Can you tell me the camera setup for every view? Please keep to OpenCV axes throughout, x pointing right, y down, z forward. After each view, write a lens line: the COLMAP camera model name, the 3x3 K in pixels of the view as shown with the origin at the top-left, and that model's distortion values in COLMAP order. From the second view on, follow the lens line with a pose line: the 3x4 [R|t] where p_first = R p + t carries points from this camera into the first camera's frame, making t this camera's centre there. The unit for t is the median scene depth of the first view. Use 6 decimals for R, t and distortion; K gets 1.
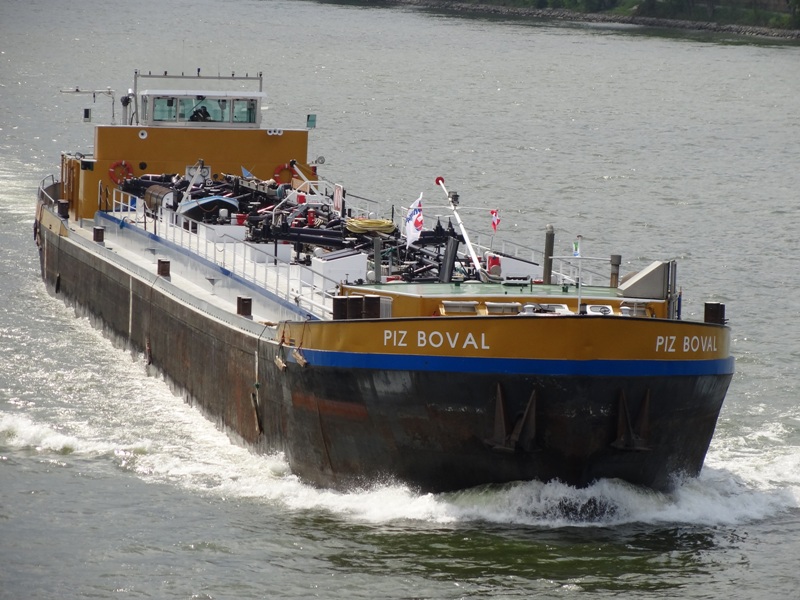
lens RADIAL K [[5576.2, 0, 400.0], [0, 5576.2, 300.0], [0, 0, 1]] dist [-0.474200, 2.451466]
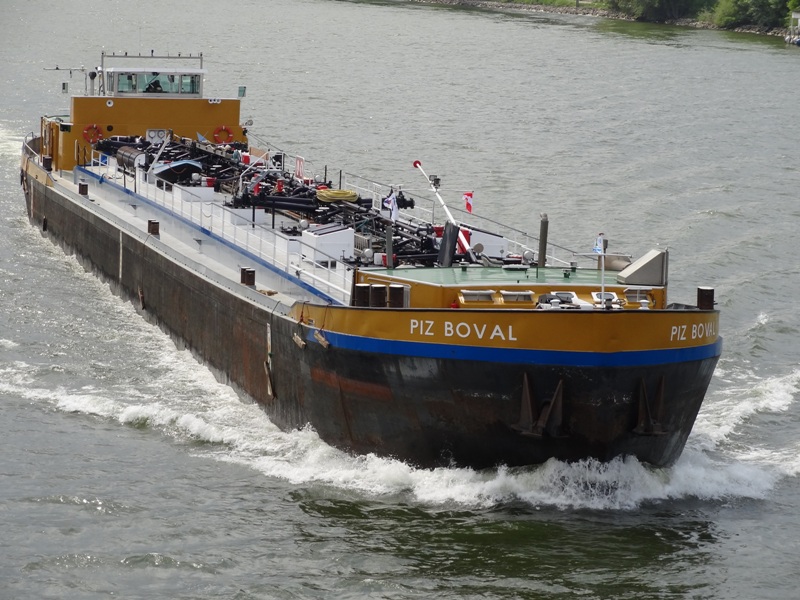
lens RADIAL K [[3425.4, 0, 400.0], [0, 3425.4, 300.0], [0, 0, 1]] dist [0.021366, -1.250000]
pose [[0.997982, -0.007642, 0.063032, -0.040700], [0.005132, 0.999191, 0.039878, -0.021601], [-0.063285, -0.039474, 0.997215, 0.302687]]
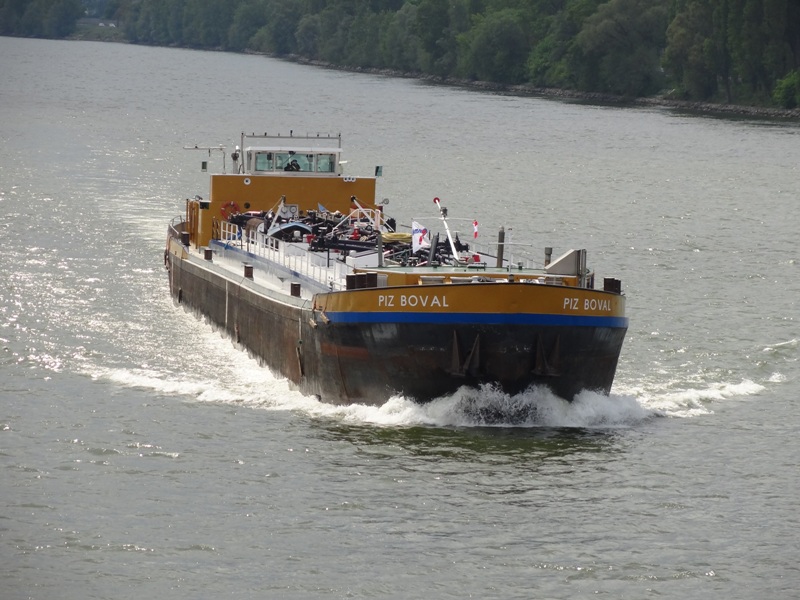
lens RADIAL K [[5576.2, 0, 400.0], [0, 5576.2, 300.0], [0, 0, 1]] dist [-0.474200, 2.451466]
pose [[0.999387, -0.001183, -0.034983, 0.046877], [0.000553, 0.999837, -0.018020, 0.028736], [0.034999, 0.017989, 0.999225, -0.393742]]
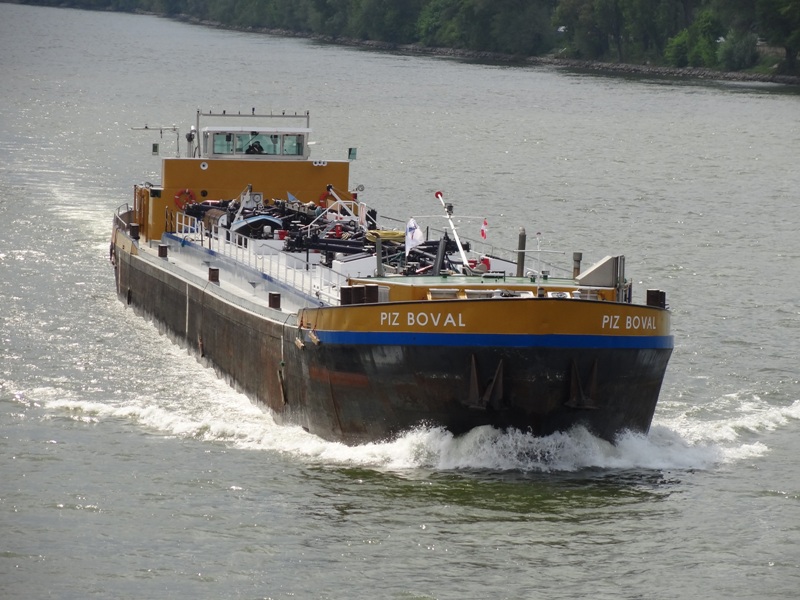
lens RADIAL K [[5576.2, 0, 400.0], [0, 5576.2, 300.0], [0, 0, 1]] dist [-0.474200, 2.451466]
pose [[0.999793, -0.004697, -0.019799, 0.022371], [0.004485, 0.999932, -0.010721, 0.013843], [0.019848, 0.010630, 0.999747, -0.190478]]
